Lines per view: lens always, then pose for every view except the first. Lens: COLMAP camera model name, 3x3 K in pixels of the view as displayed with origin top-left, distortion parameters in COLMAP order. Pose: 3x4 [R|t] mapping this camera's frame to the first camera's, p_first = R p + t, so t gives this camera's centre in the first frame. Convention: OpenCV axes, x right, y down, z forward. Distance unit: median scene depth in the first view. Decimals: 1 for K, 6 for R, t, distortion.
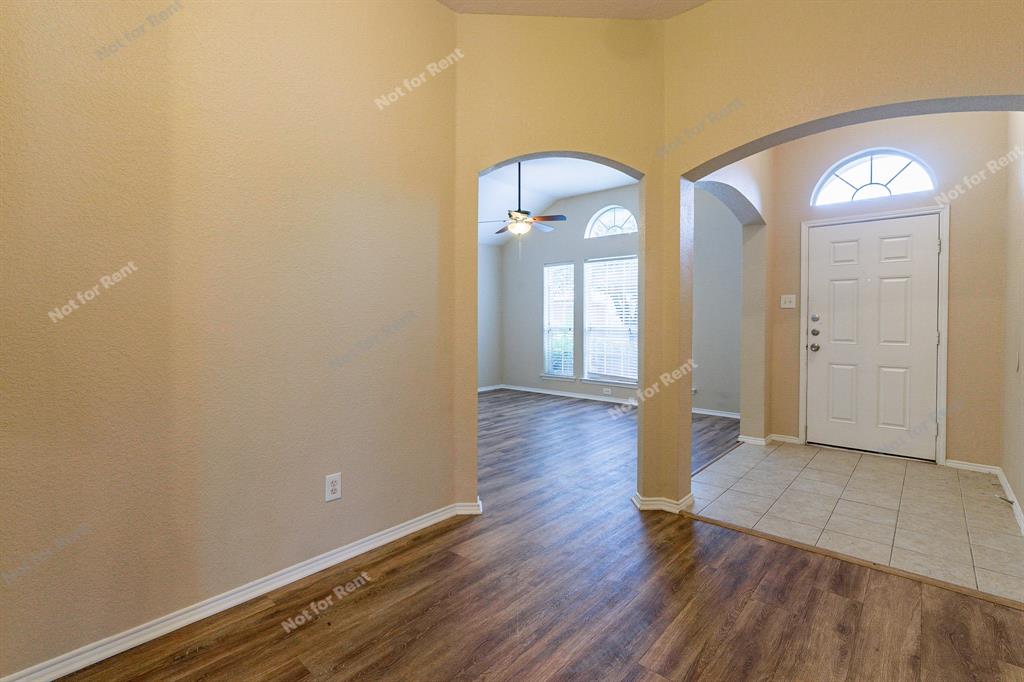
lens RADIAL K [[463.5, 0, 511.9], [0, 463.5, 334.3], [0, 0, 1]] dist [-0.001821, 0.000627]
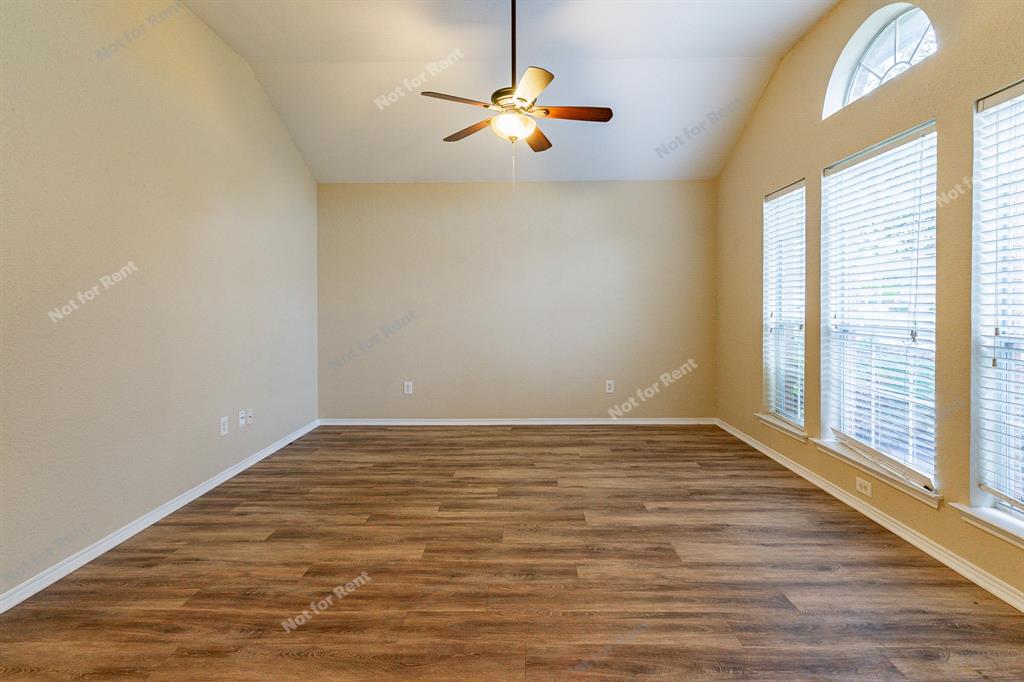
lens RADIAL K [[482.8, 0, 514.4], [0, 482.8, 310.7], [0, 0, 1]] dist [-0.001800, 0.000687]
pose [[0.655949, 0.006752, -0.754775, 0.304248], [-0.021892, 0.999710, -0.010082, -0.016195], [0.754488, 0.023136, 0.655906, 0.478545]]
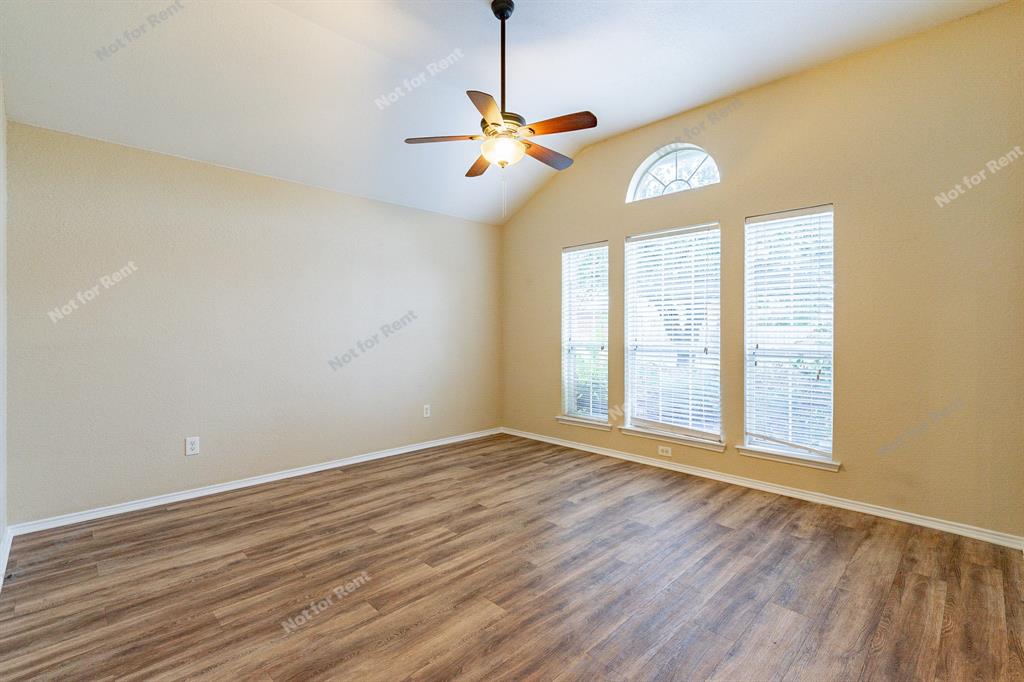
lens RADIAL K [[463.5, 0, 511.9], [0, 463.5, 334.3], [0, 0, 1]] dist [-0.001821, 0.000627]
pose [[0.998005, 0.001991, -0.063099, 0.042044], [-0.003681, 0.999638, -0.026667, -0.012278], [0.063023, 0.026847, 0.997651, 0.363534]]
